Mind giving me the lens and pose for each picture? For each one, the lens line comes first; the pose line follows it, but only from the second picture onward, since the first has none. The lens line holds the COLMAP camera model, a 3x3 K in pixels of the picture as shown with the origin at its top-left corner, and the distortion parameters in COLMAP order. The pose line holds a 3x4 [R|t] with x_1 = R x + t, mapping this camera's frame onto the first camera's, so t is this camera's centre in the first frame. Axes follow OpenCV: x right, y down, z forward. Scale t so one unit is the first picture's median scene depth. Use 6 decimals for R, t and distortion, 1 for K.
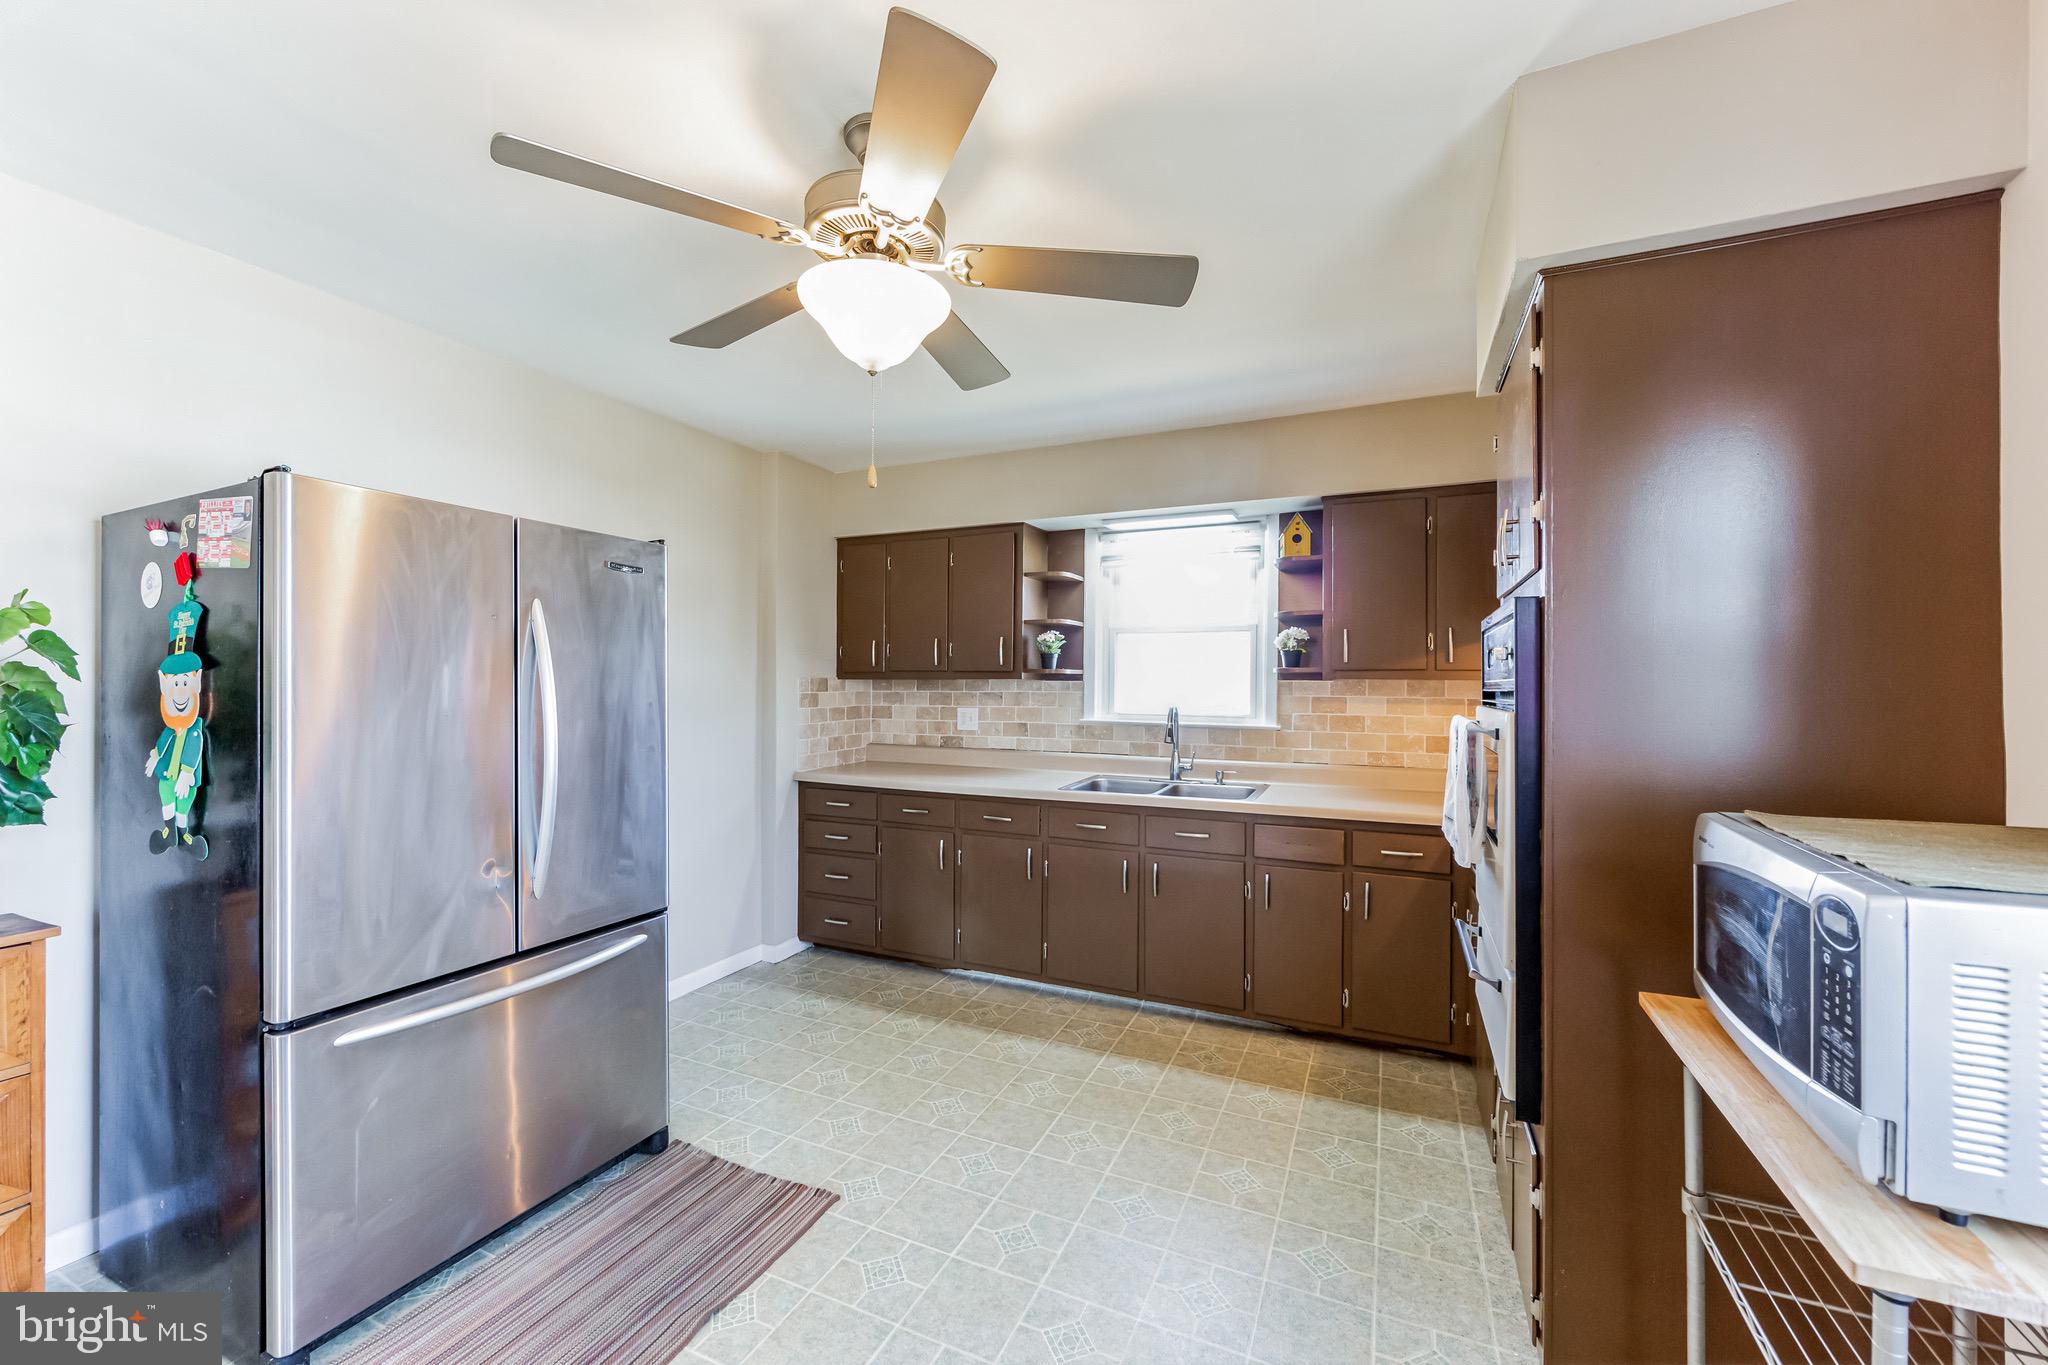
lens RADIAL K [[797.6, 0, 1027.2], [0, 797.6, 685.1], [0, 0, 1]] dist [-0.002847, -0.000197]
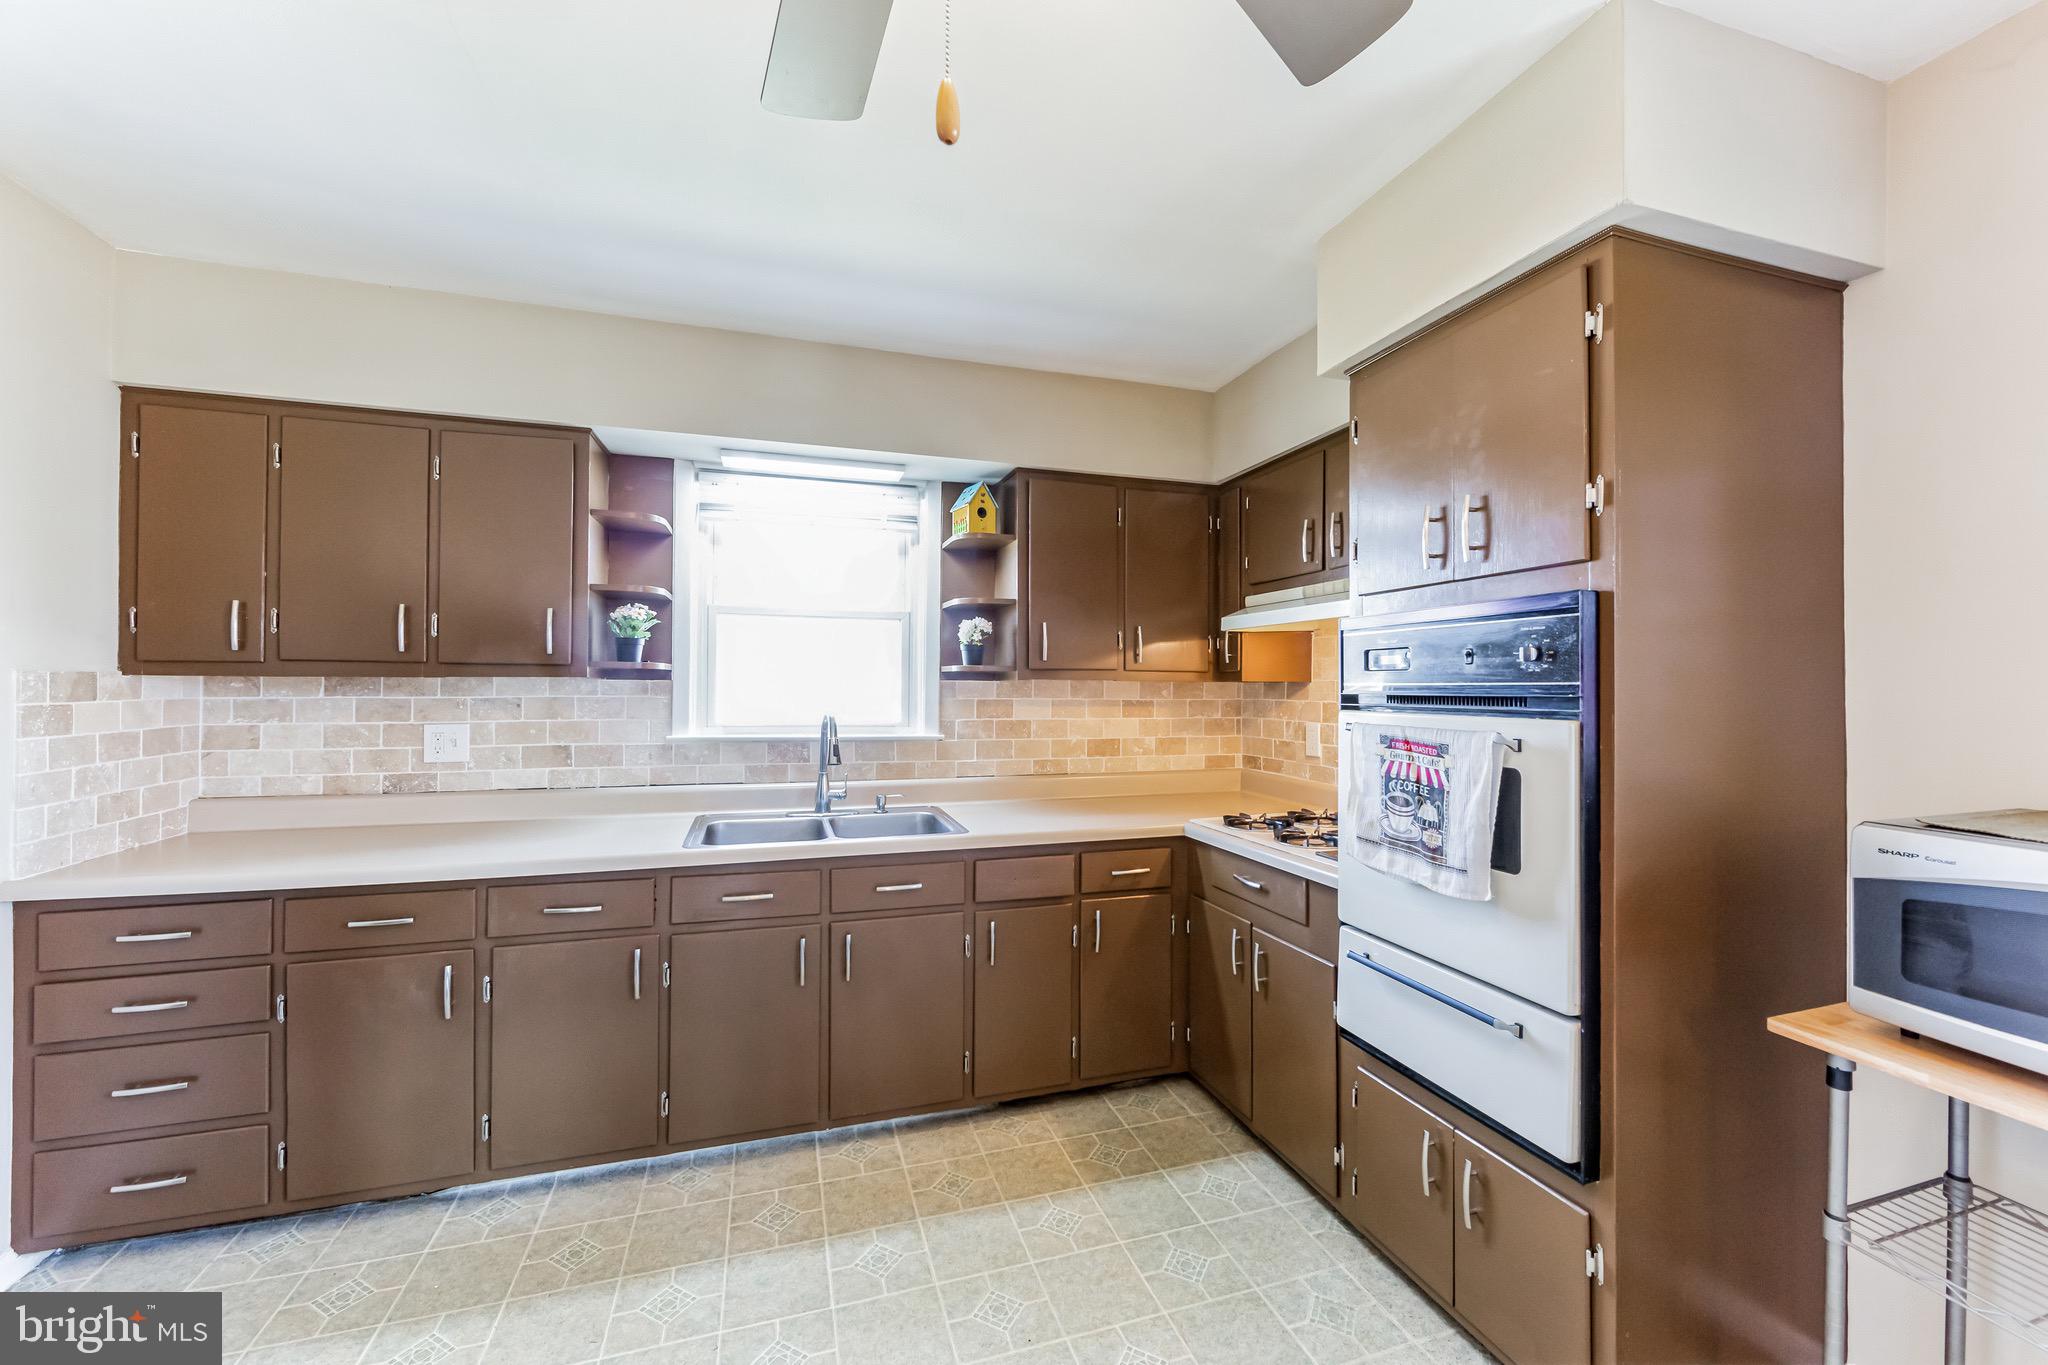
lens RADIAL K [[797.6, 0, 1027.2], [0, 797.6, 685.1], [0, 0, 1]] dist [-0.002847, -0.000197]
pose [[0.742751, -0.000876, 0.669567, -0.170140], [-0.000700, 0.999998, 0.002085, -0.002747], [-0.669567, -0.002018, 0.742749, 0.302815]]
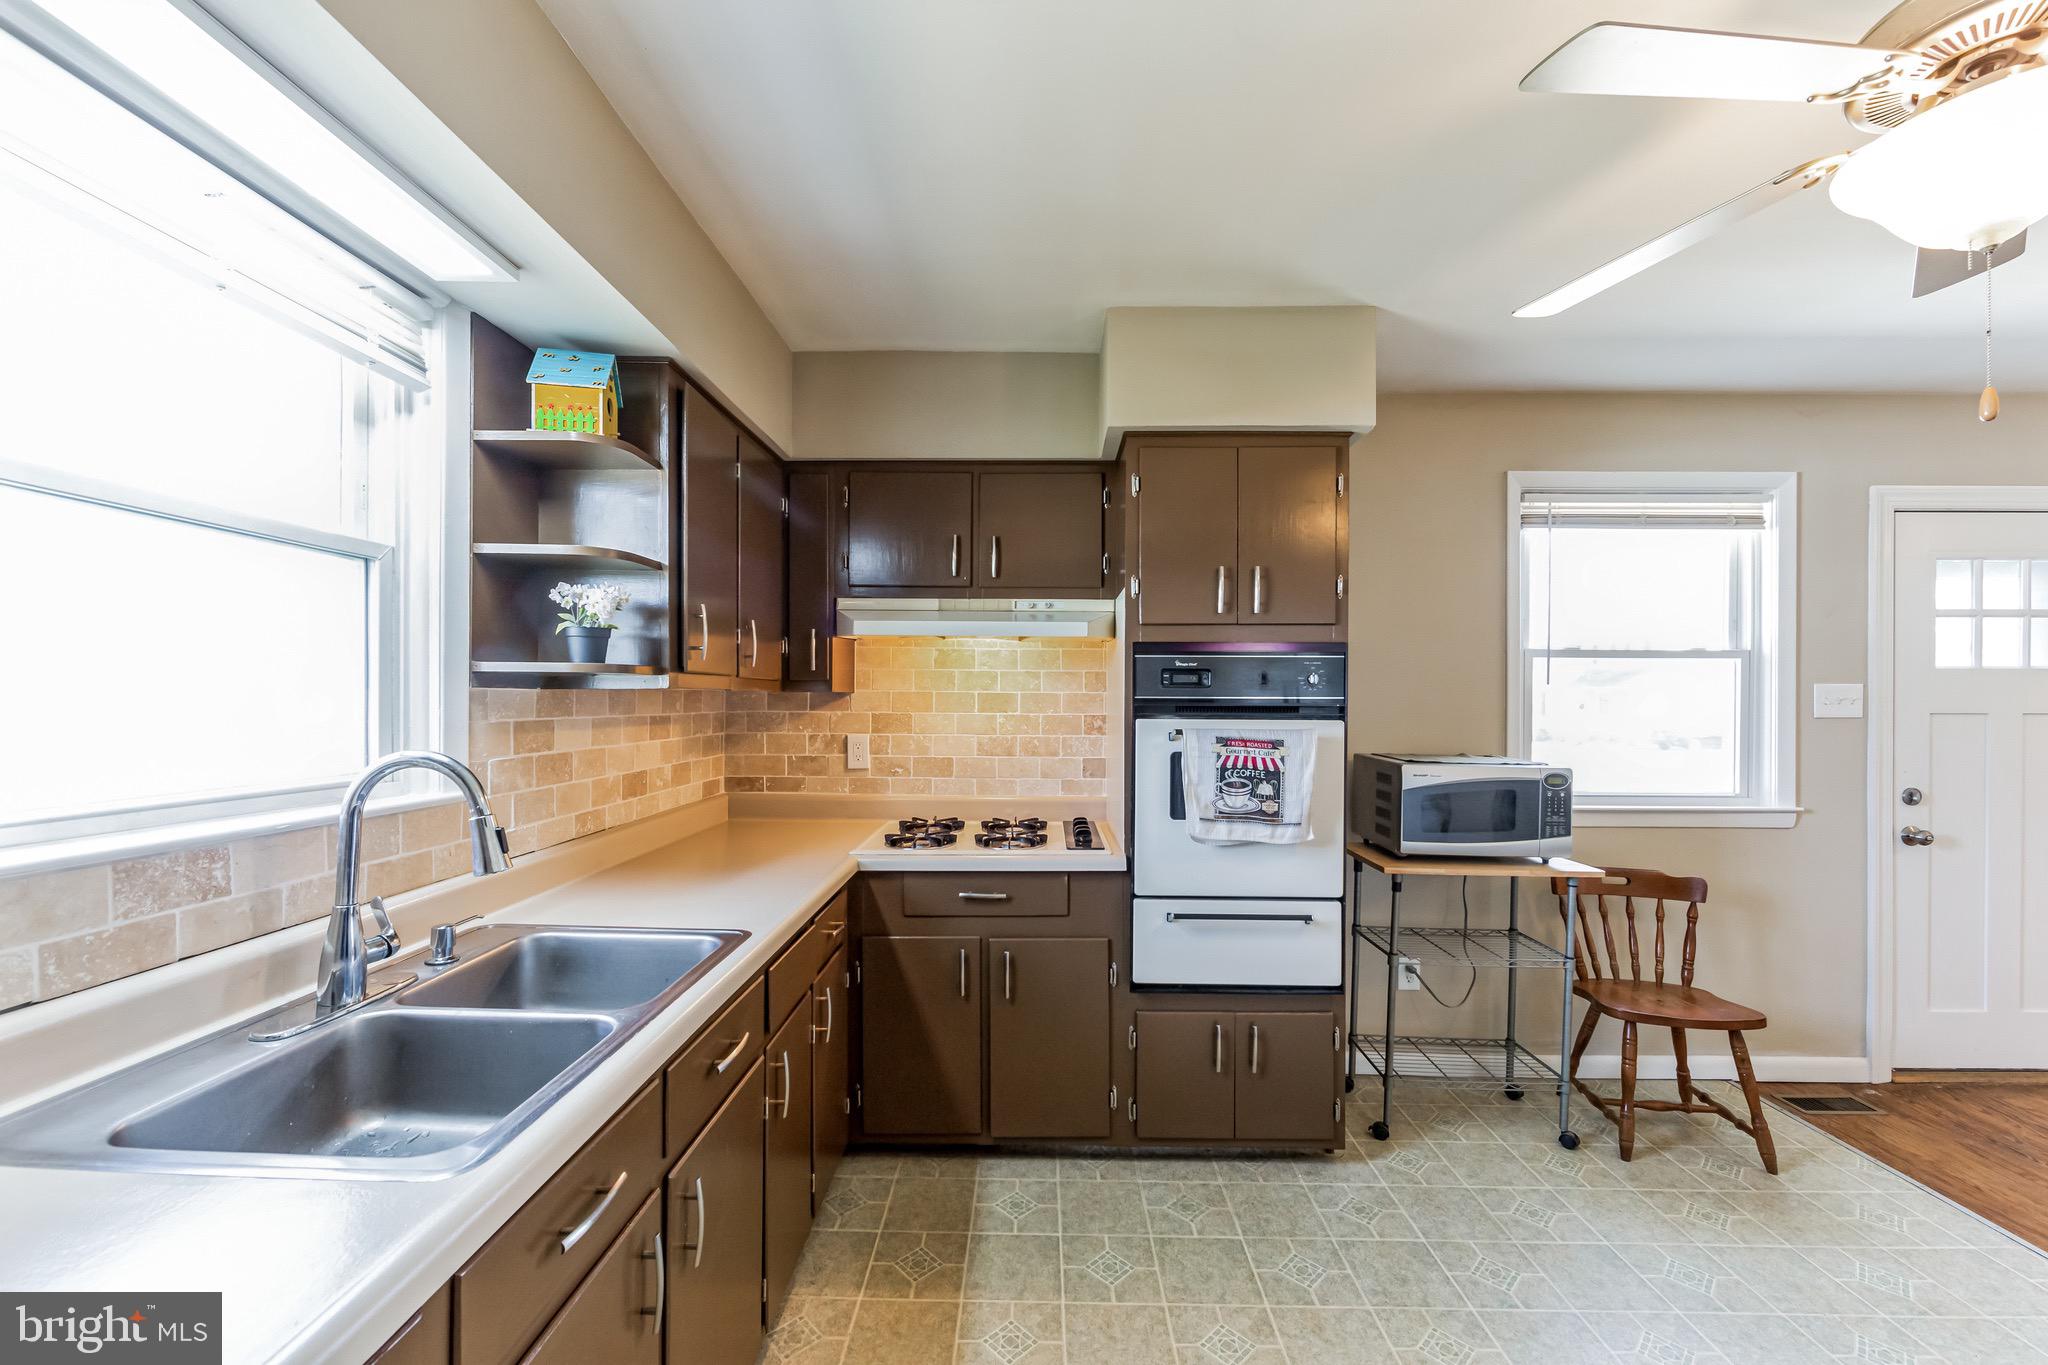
lens RADIAL K [[813.3, 0, 1024.8], [0, 813.3, 701.2], [0, 0, 1]] dist [-0.000035, -0.000008]
pose [[-0.400602, -0.012744, 0.916163, -0.211792], [-0.007816, 0.999914, 0.010491, -0.005202], [-0.916219, -0.002958, -0.400667, 0.858947]]
